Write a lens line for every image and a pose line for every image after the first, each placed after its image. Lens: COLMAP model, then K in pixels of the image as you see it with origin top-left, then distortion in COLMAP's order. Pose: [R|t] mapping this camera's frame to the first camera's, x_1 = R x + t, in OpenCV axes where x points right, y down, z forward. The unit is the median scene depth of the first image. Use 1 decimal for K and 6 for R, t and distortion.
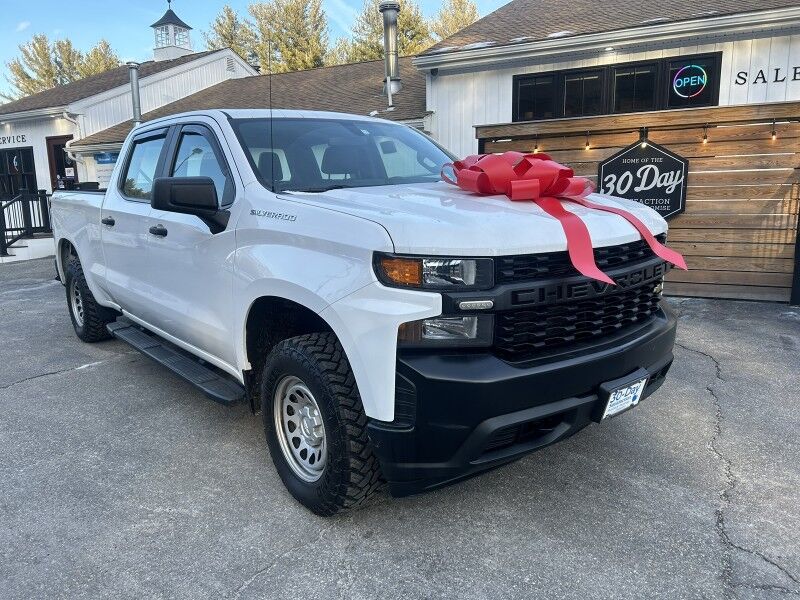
lens RADIAL K [[592.2, 0, 411.5], [0, 592.2, 305.6], [0, 0, 1]] dist [0.024973, -0.017576]
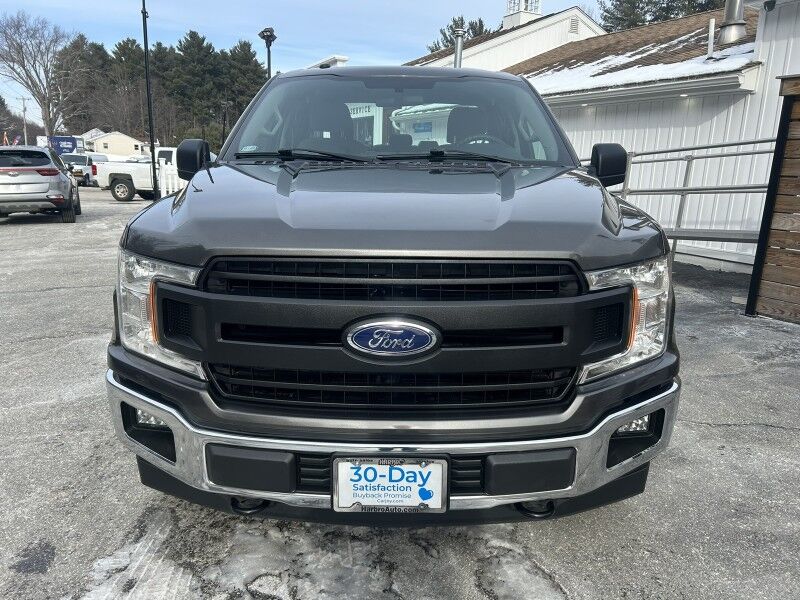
lens RADIAL K [[608.2, 0, 401.8], [0, 608.2, 305.3], [0, 0, 1]] dist [0.030091, -0.031444]
pose [[0.809933, 0.175246, -0.559729, 0.426085], [-0.157313, 0.984260, 0.080530, -0.074849], [0.565032, 0.022829, 0.824753, 0.411473]]
